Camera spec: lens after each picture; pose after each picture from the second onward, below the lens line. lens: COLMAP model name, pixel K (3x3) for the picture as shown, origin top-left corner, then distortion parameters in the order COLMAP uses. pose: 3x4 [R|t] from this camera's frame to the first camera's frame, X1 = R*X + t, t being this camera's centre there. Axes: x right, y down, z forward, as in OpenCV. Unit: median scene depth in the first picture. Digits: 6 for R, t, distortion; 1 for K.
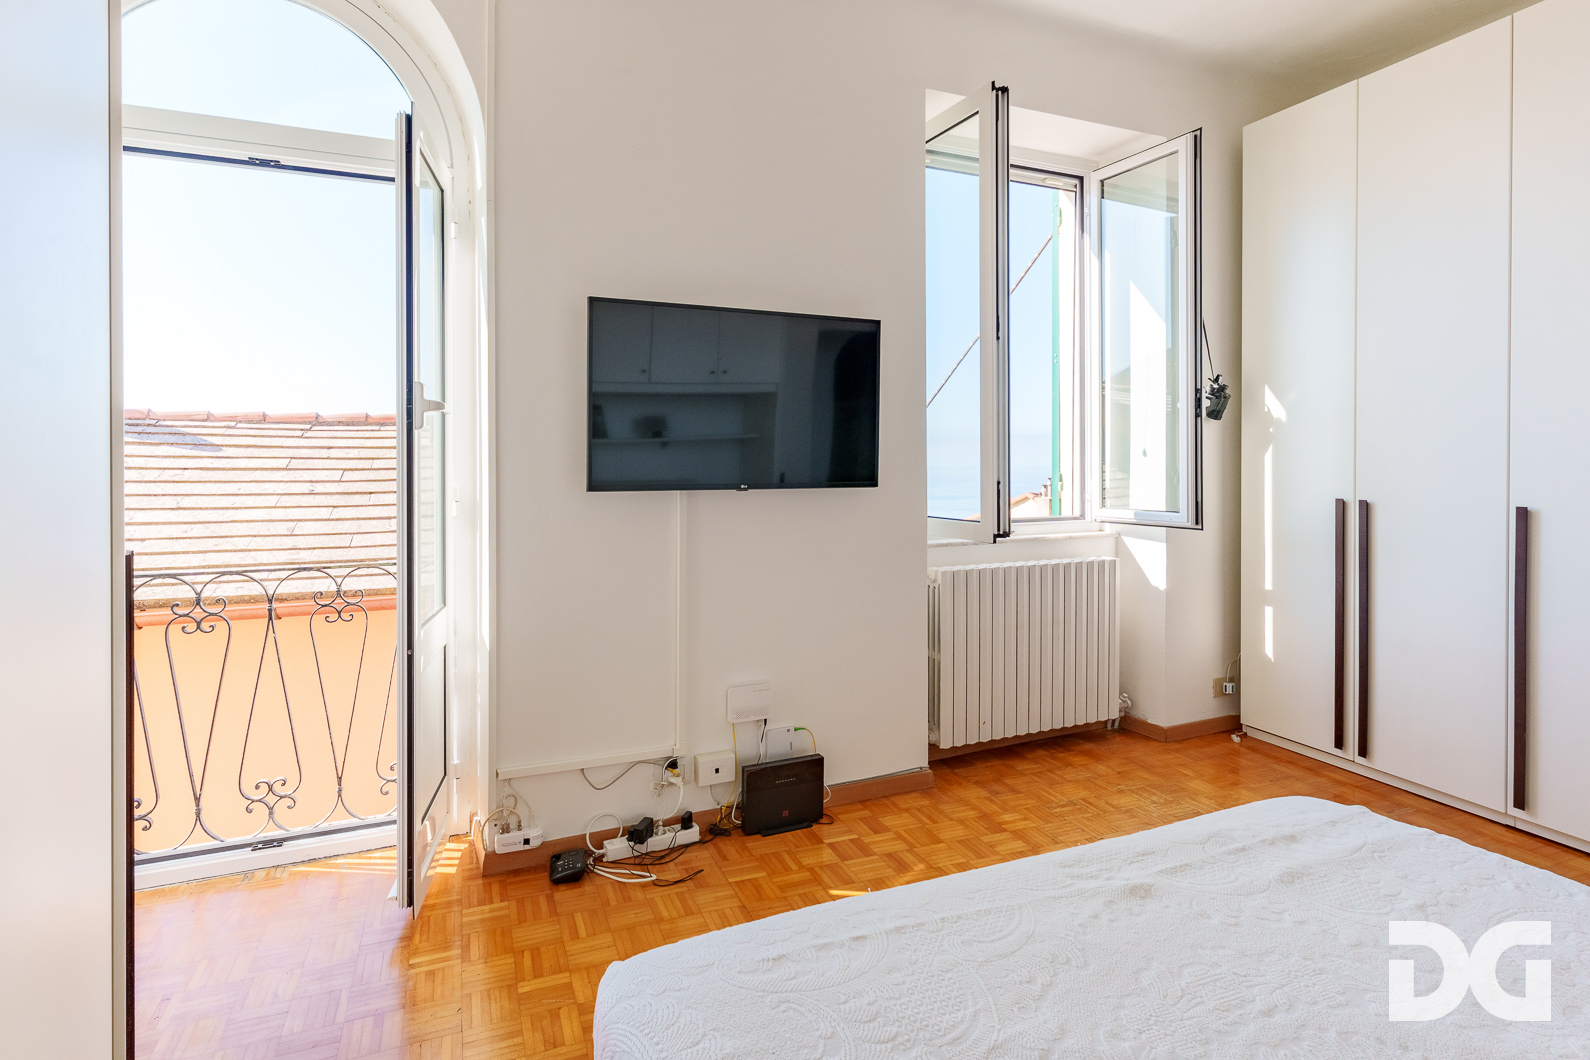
lens RADIAL K [[779.1, 0, 744.8], [0, 779.1, 467.9], [0, 0, 1]] dist [-0.001165, 0.001152]
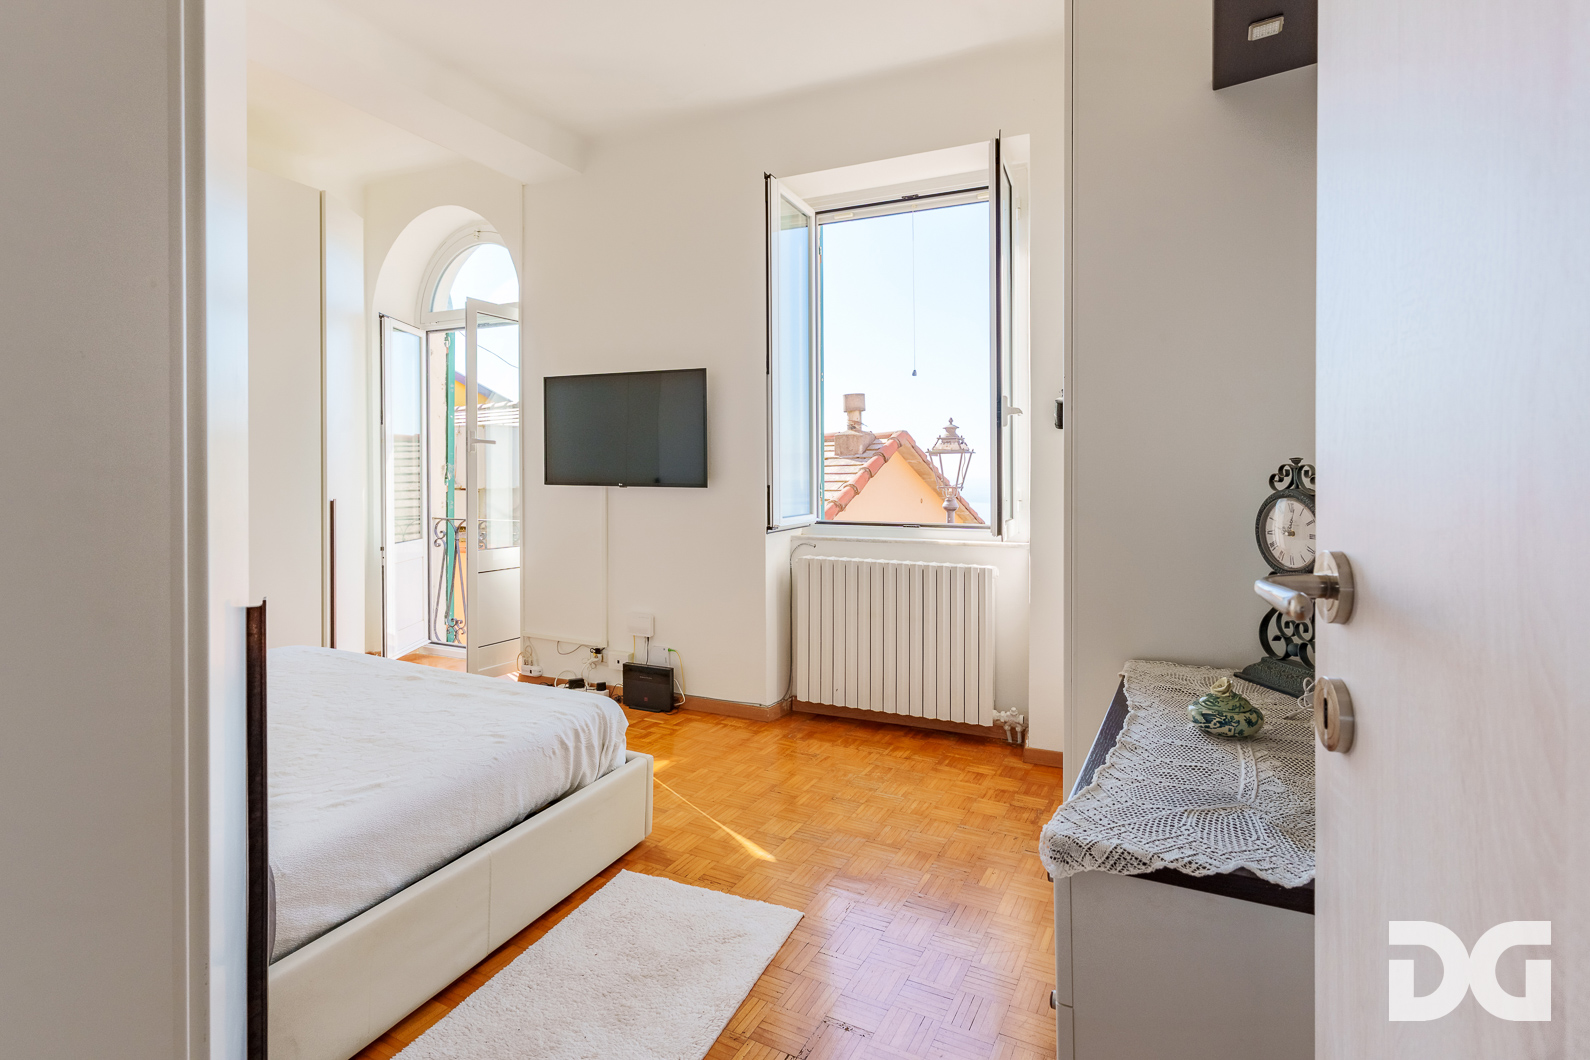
lens RADIAL K [[779.1, 0, 817.0], [0, 779.1, 486.6], [0, 0, 1]] dist [-0.001165, 0.001152]
pose [[0.688621, 0.020755, -0.724824, 0.653898], [-0.013049, 0.999783, 0.016231, -0.001123], [0.725004, -0.001719, 0.688743, 0.091271]]
